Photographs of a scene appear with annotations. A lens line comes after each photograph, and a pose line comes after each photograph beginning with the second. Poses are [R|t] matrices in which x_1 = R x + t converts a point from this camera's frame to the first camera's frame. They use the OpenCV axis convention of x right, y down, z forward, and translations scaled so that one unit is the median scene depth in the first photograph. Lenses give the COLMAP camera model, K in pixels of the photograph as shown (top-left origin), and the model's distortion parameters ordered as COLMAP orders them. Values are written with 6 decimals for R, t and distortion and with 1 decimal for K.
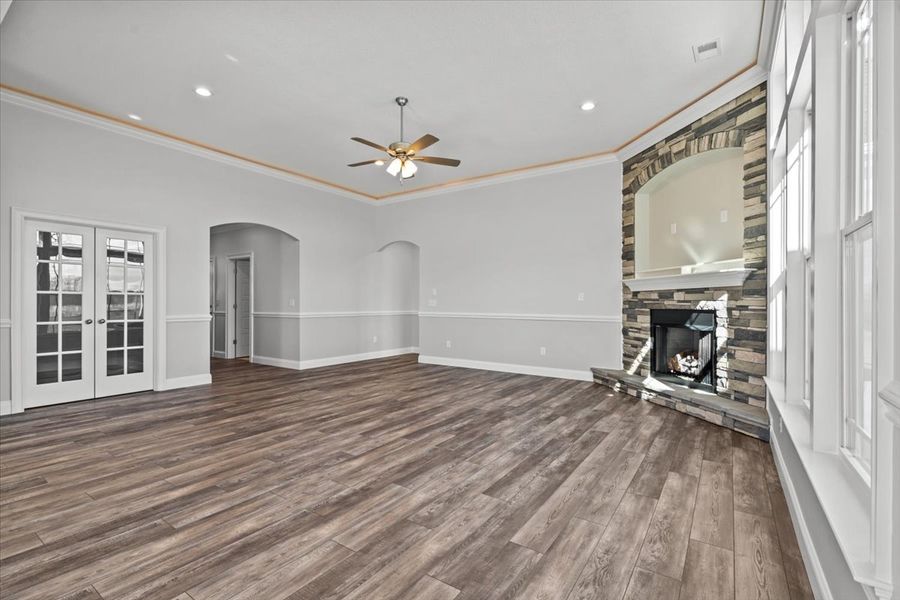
lens RADIAL K [[406.1, 0, 450.0], [0, 406.1, 300.0], [0, 0, 1]] dist [0.002377, 0.000424]
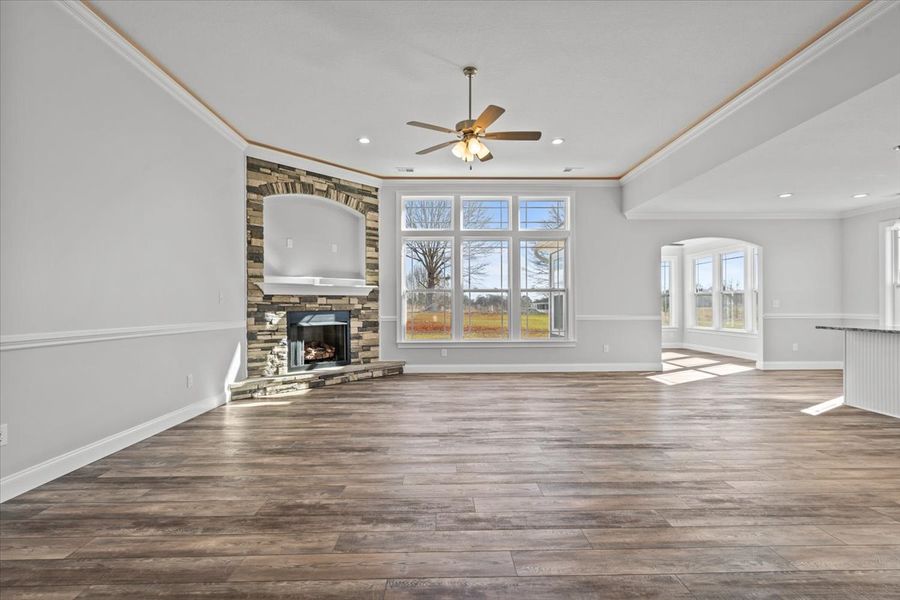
lens RADIAL K [[416.4, 0, 437.2], [0, 416.4, 301.0], [0, 0, 1]] dist [-0.006102, 0.000196]
pose [[-0.562463, 0.011593, 0.826741, -0.779601], [-0.003153, 0.999864, -0.016166, 0.012498], [-0.826817, -0.011699, -0.562350, 1.496234]]
